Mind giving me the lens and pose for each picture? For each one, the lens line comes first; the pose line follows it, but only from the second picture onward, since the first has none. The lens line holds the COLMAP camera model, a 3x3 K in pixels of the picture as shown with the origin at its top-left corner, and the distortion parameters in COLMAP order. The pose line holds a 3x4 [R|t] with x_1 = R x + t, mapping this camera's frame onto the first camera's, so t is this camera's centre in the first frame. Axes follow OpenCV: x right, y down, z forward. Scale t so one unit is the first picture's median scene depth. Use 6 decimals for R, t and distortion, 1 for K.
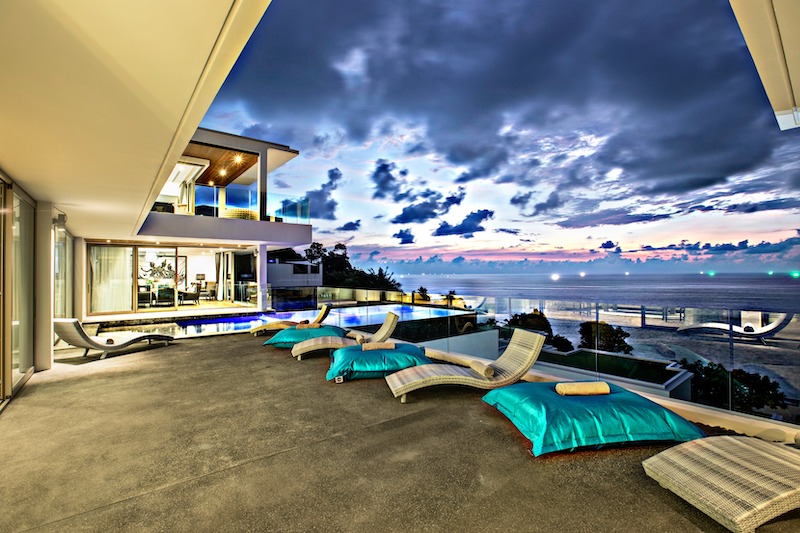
lens RADIAL K [[360.1, 0, 400.0], [0, 360.1, 266.5], [0, 0, 1]] dist [-0.029991, 0.000335]
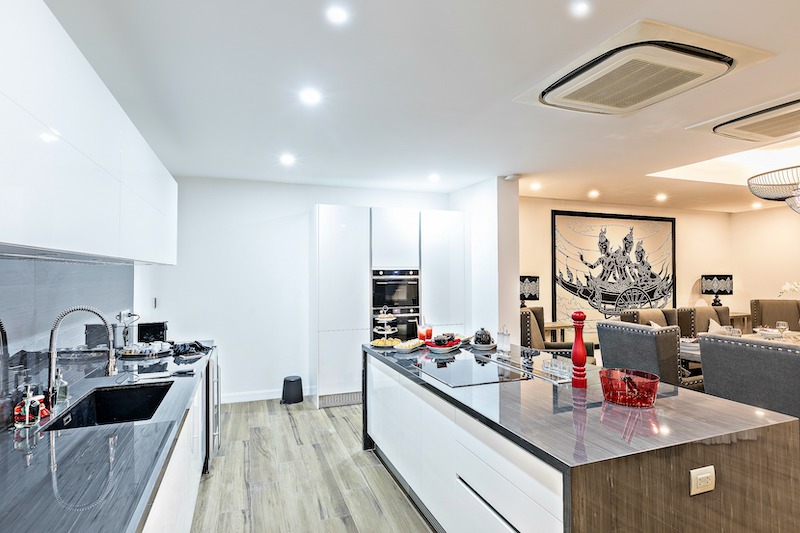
lens RADIAL K [[422.9, 0, 400.0], [0, 422.9, 266.5], [0, 0, 1]] dist [0.001802, 0.000373]
pose [[0.950399, -0.006464, -0.310967, -1.018706], [0.004751, 0.999969, -0.006267, 0.020835], [0.310998, 0.004479, 0.950400, 0.807559]]
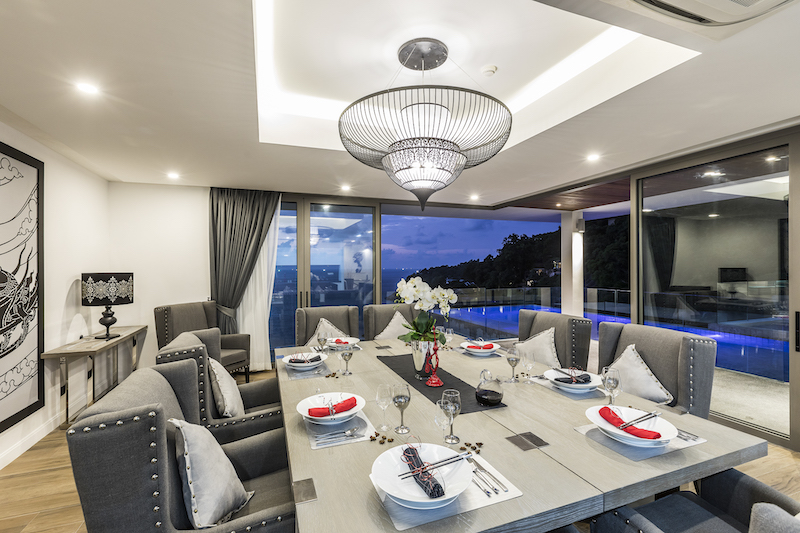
lens RADIAL K [[357.0, 0, 400.0], [0, 357.0, 266.5], [0, 0, 1]] dist [0.000158, -0.000145]
pose [[0.309400, 0.003443, 0.950926, -1.002411], [-0.005832, 0.999982, -0.001723, 0.023894], [-0.950914, -0.005013, 0.309415, 1.133841]]
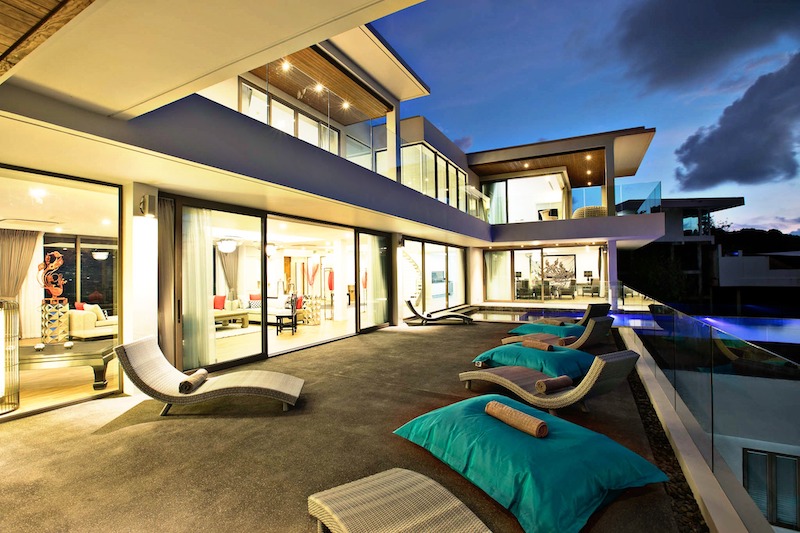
lens RADIAL K [[360.1, 0, 400.0], [0, 360.1, 266.5], [0, 0, 1]] dist [-0.029991, 0.000335]
pose [[0.412235, -0.014487, -0.910962, 0.245189], [0.024127, 0.999697, -0.004980, -0.000587], [0.910758, -0.019926, 0.412459, 0.091576]]
